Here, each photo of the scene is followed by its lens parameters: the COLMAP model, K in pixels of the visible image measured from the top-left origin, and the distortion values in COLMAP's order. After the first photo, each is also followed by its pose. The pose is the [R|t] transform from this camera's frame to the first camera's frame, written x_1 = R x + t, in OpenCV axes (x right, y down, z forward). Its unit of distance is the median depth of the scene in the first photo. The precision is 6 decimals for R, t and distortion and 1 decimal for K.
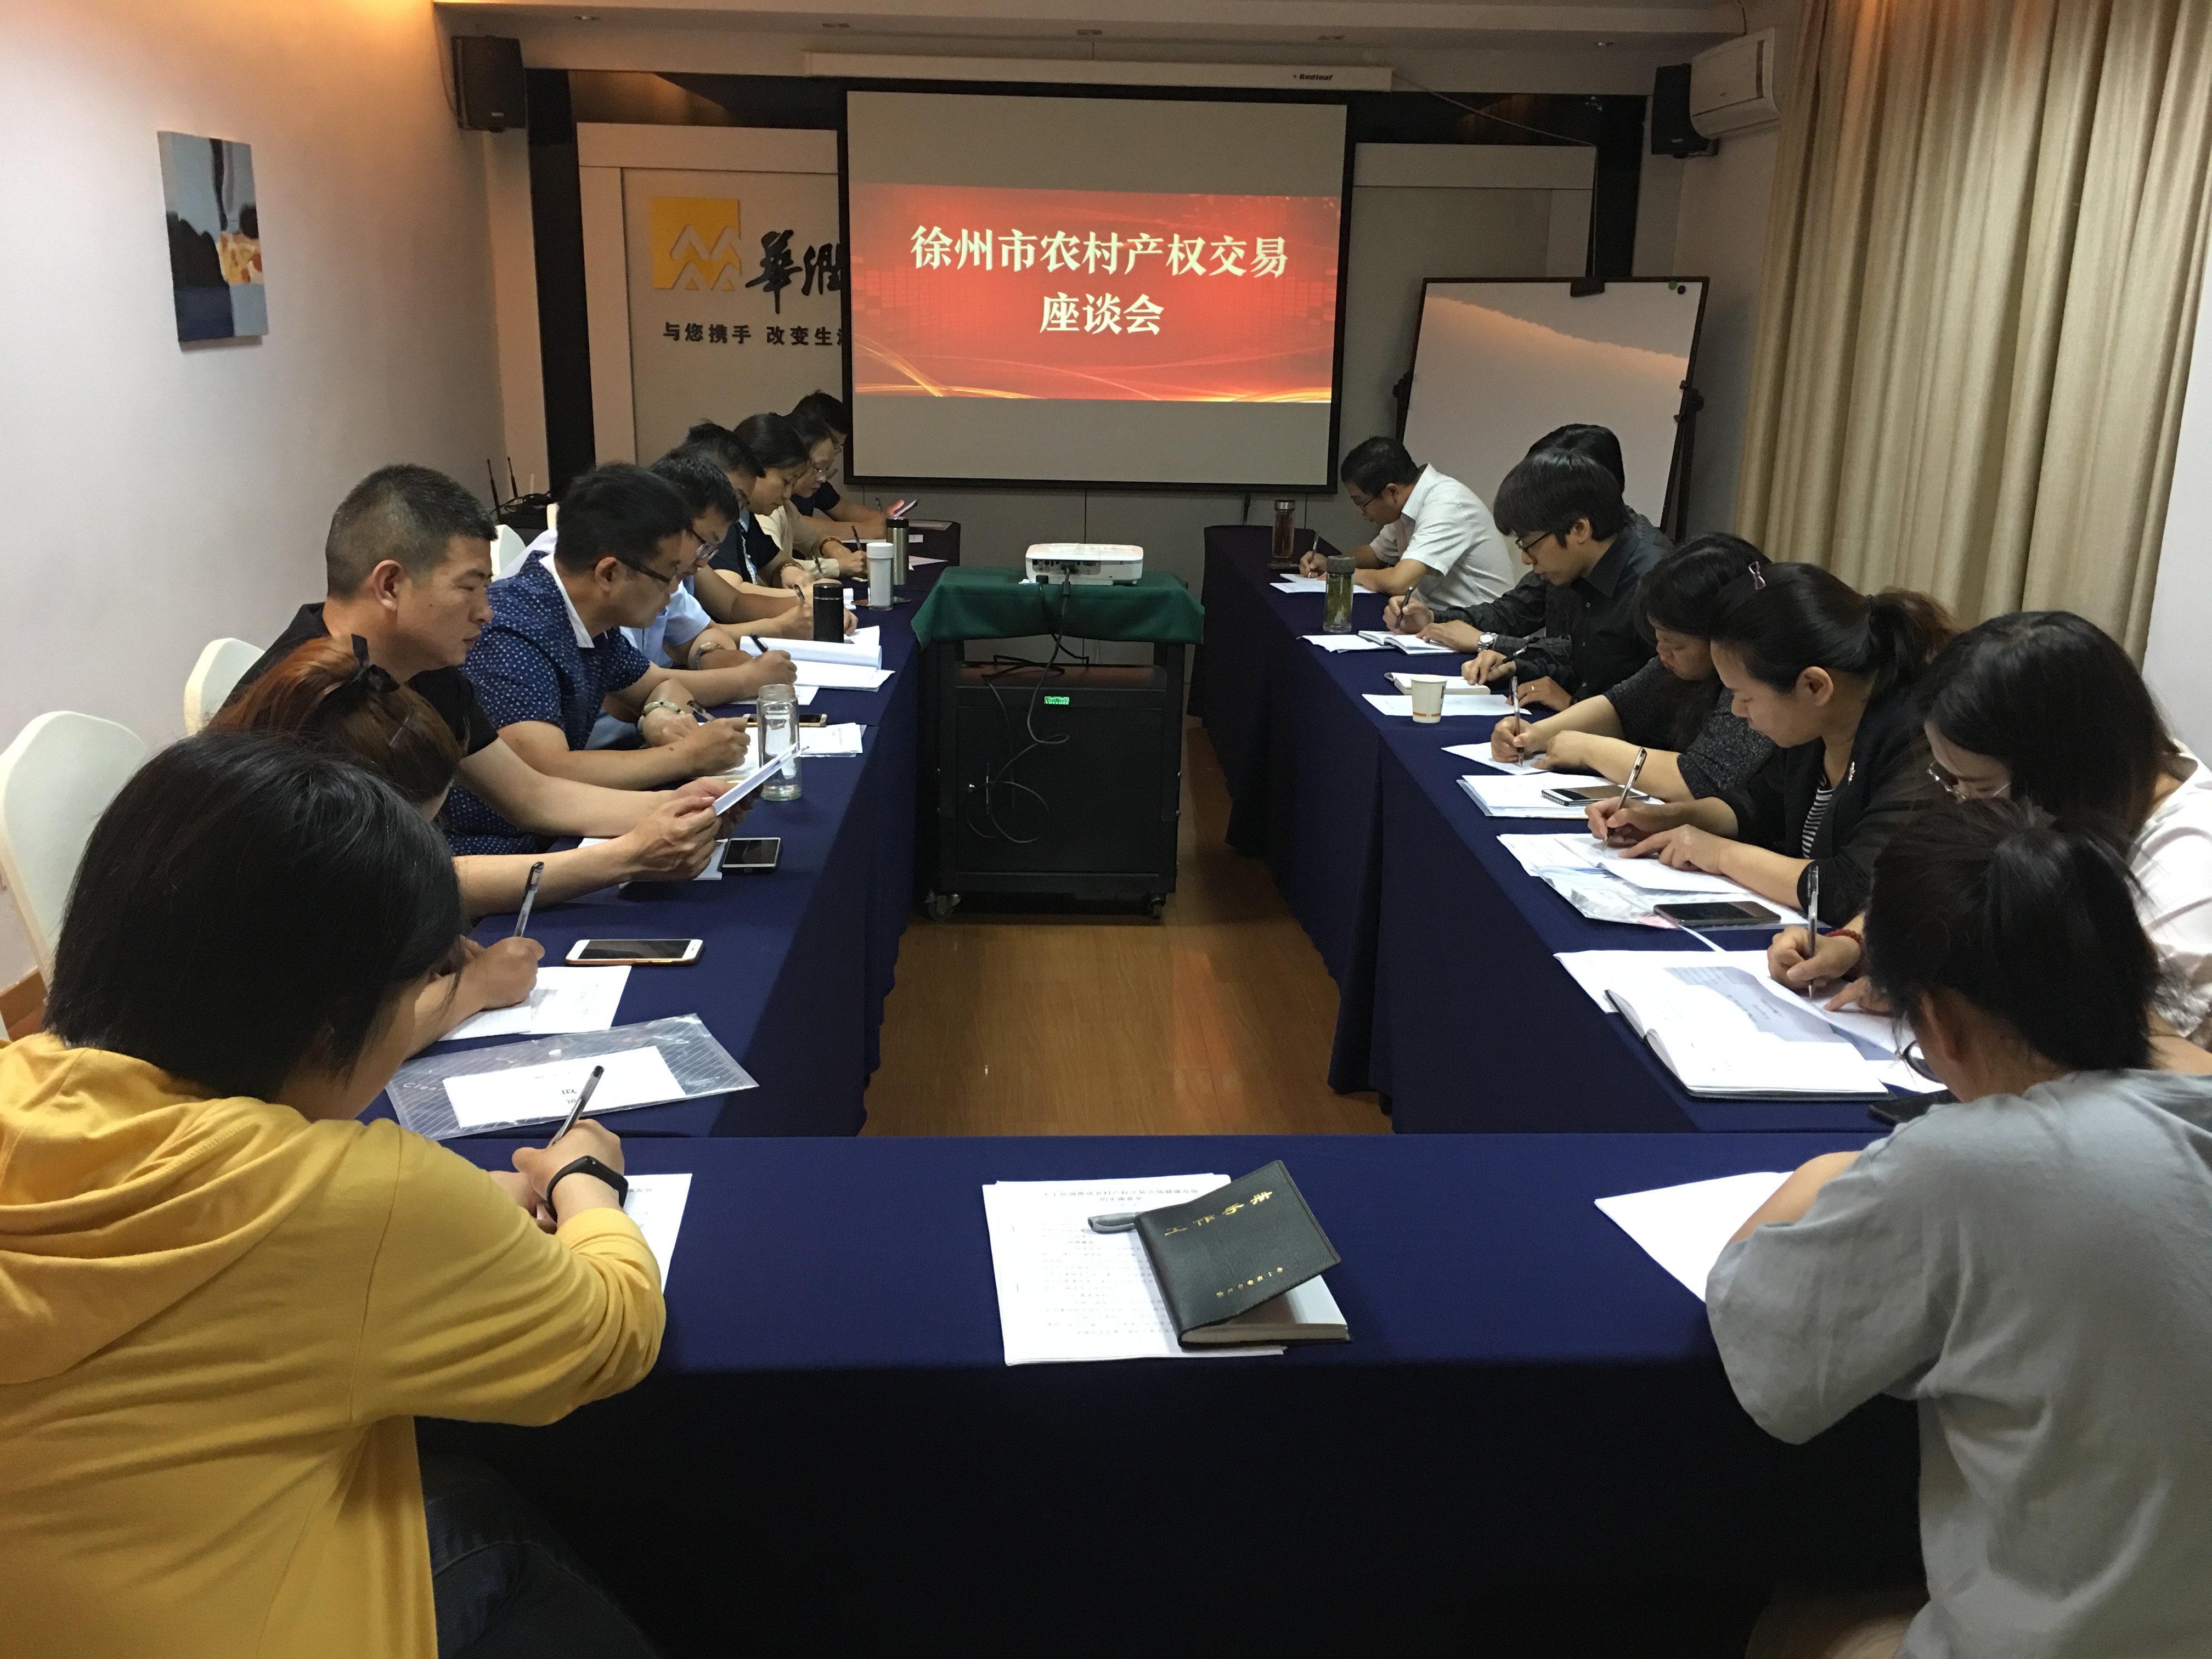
lens RADIAL K [[1872.3, 0, 1122.0], [0, 1872.3, 820.0], [0, 0, 1]] dist [0.074532, -0.105300]
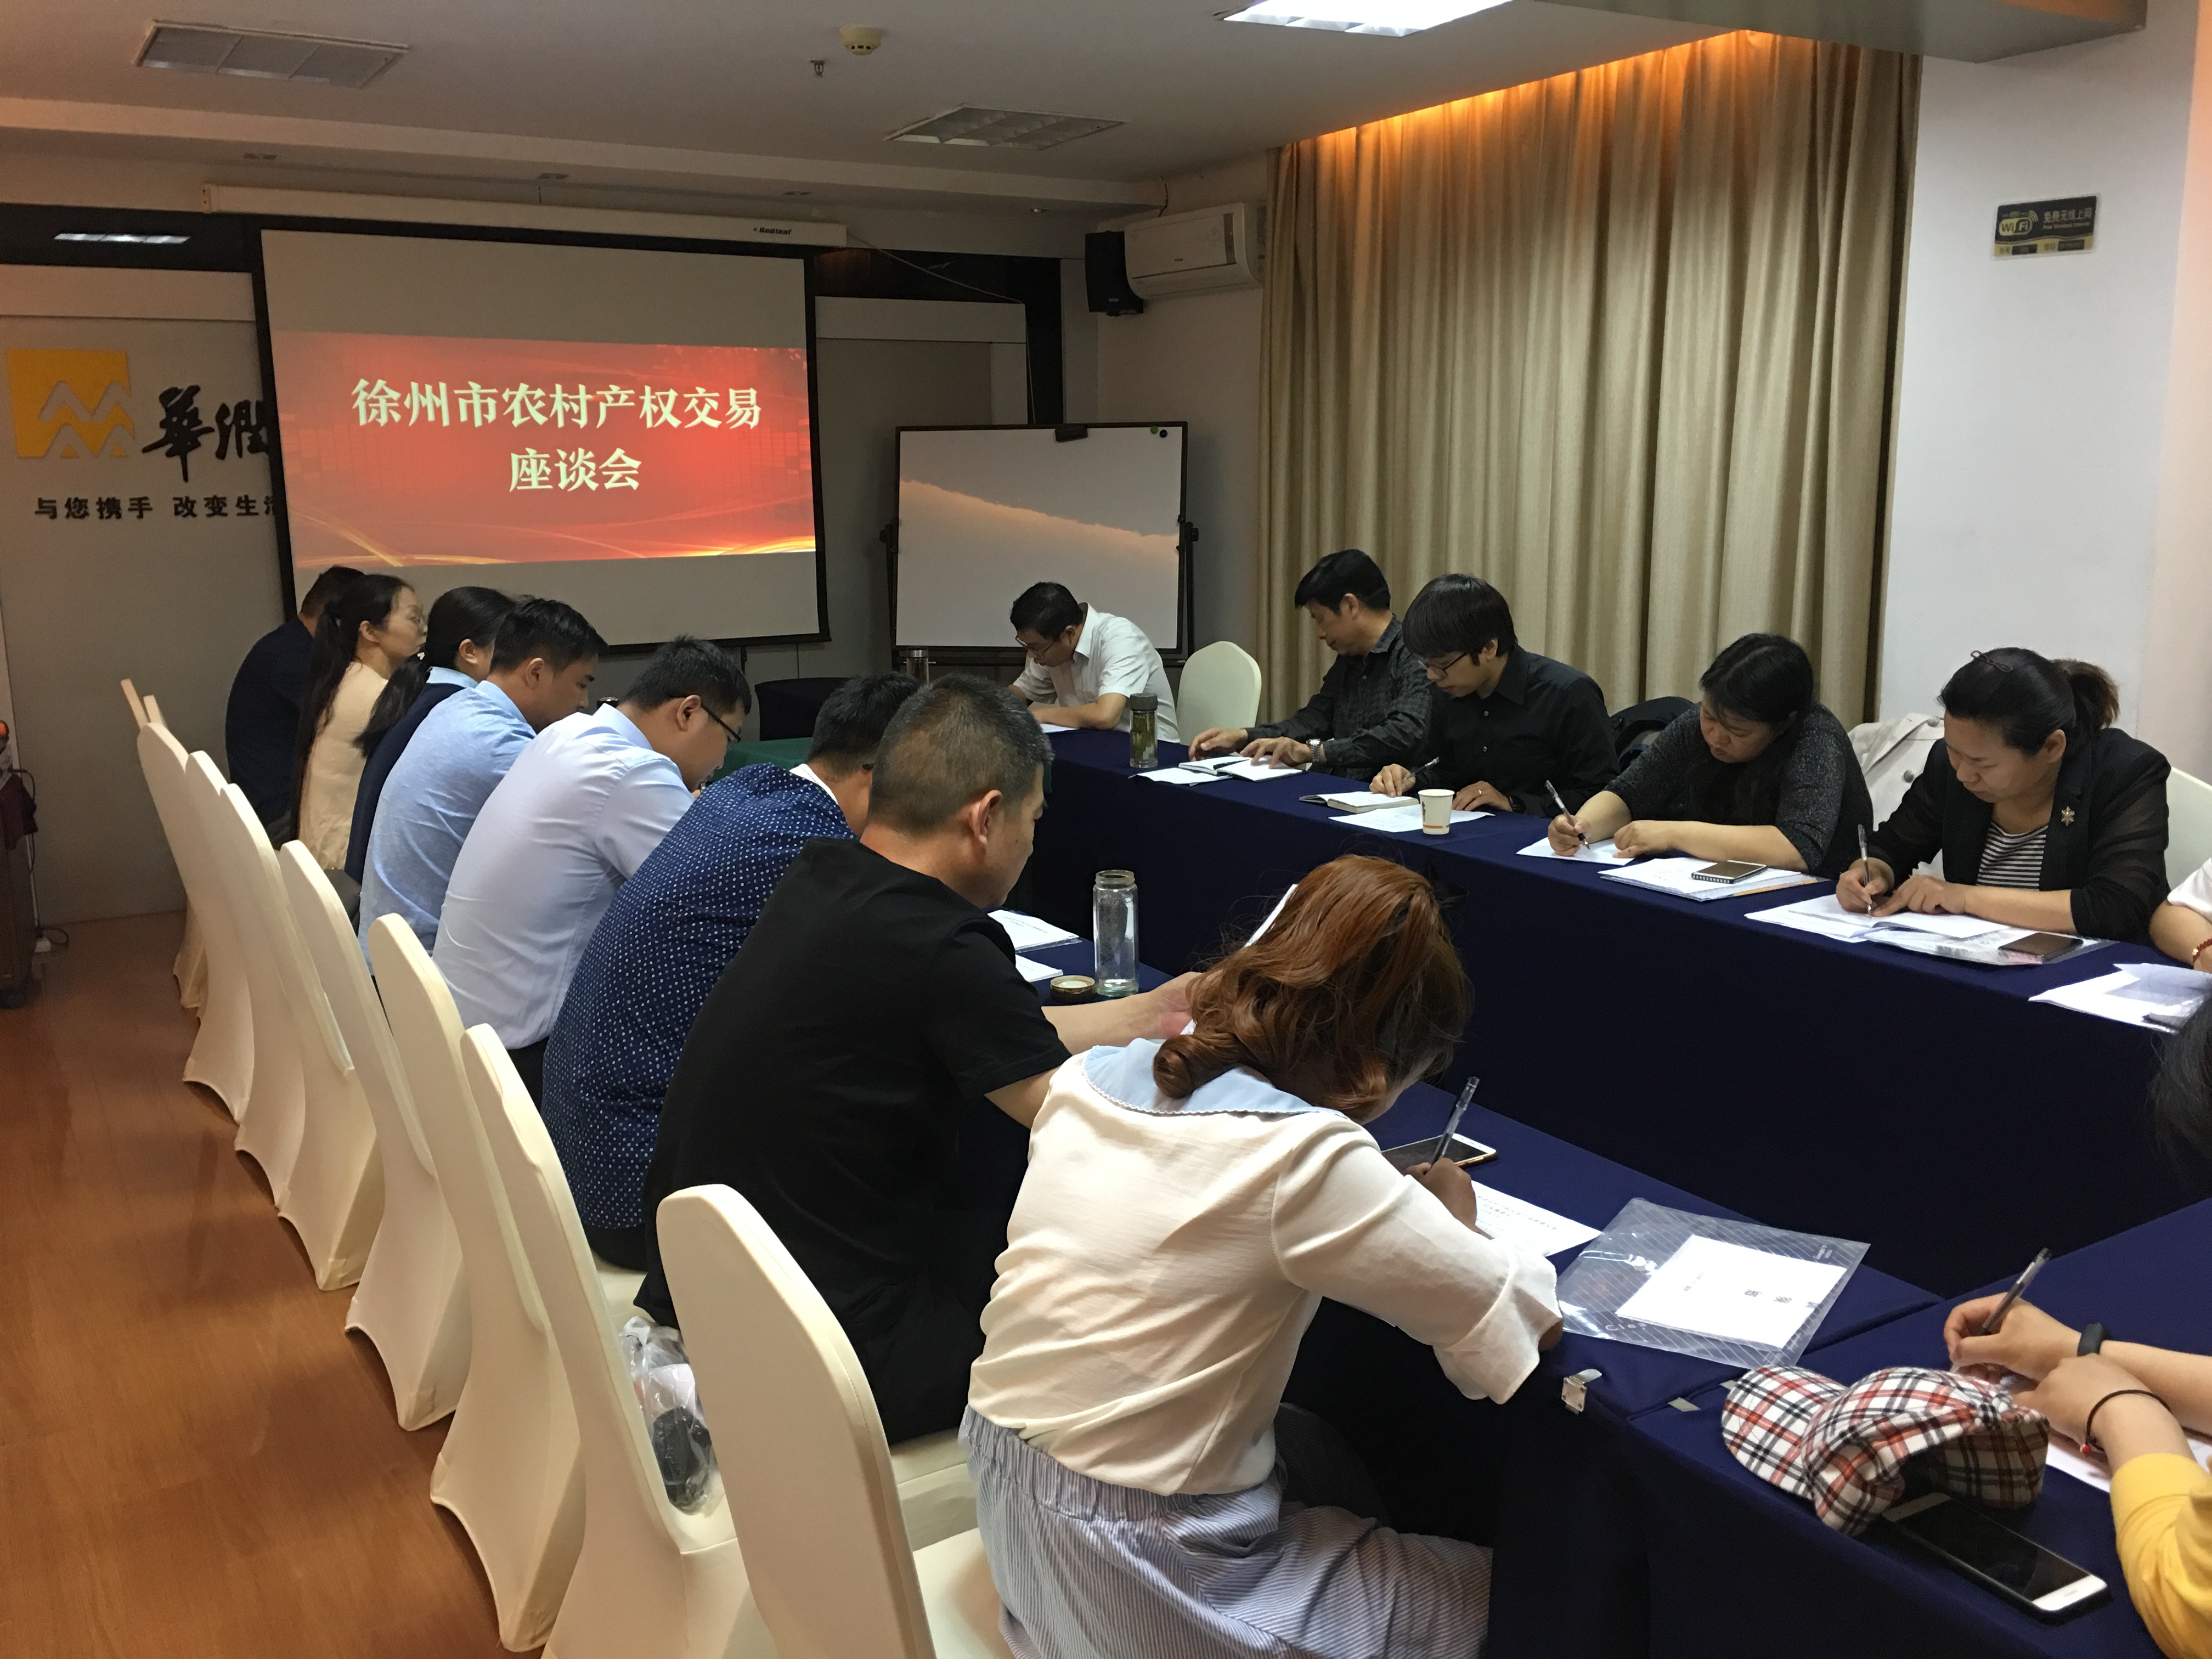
lens RADIAL K [[1872.3, 0, 1122.0], [0, 1872.3, 820.0], [0, 0, 1]] dist [0.074532, -0.105300]
pose [[0.865854, -0.124131, 0.484653, -0.252552], [0.157588, 0.987087, -0.028722, -0.028828], [-0.474829, 0.101244, 0.874235, 0.073956]]
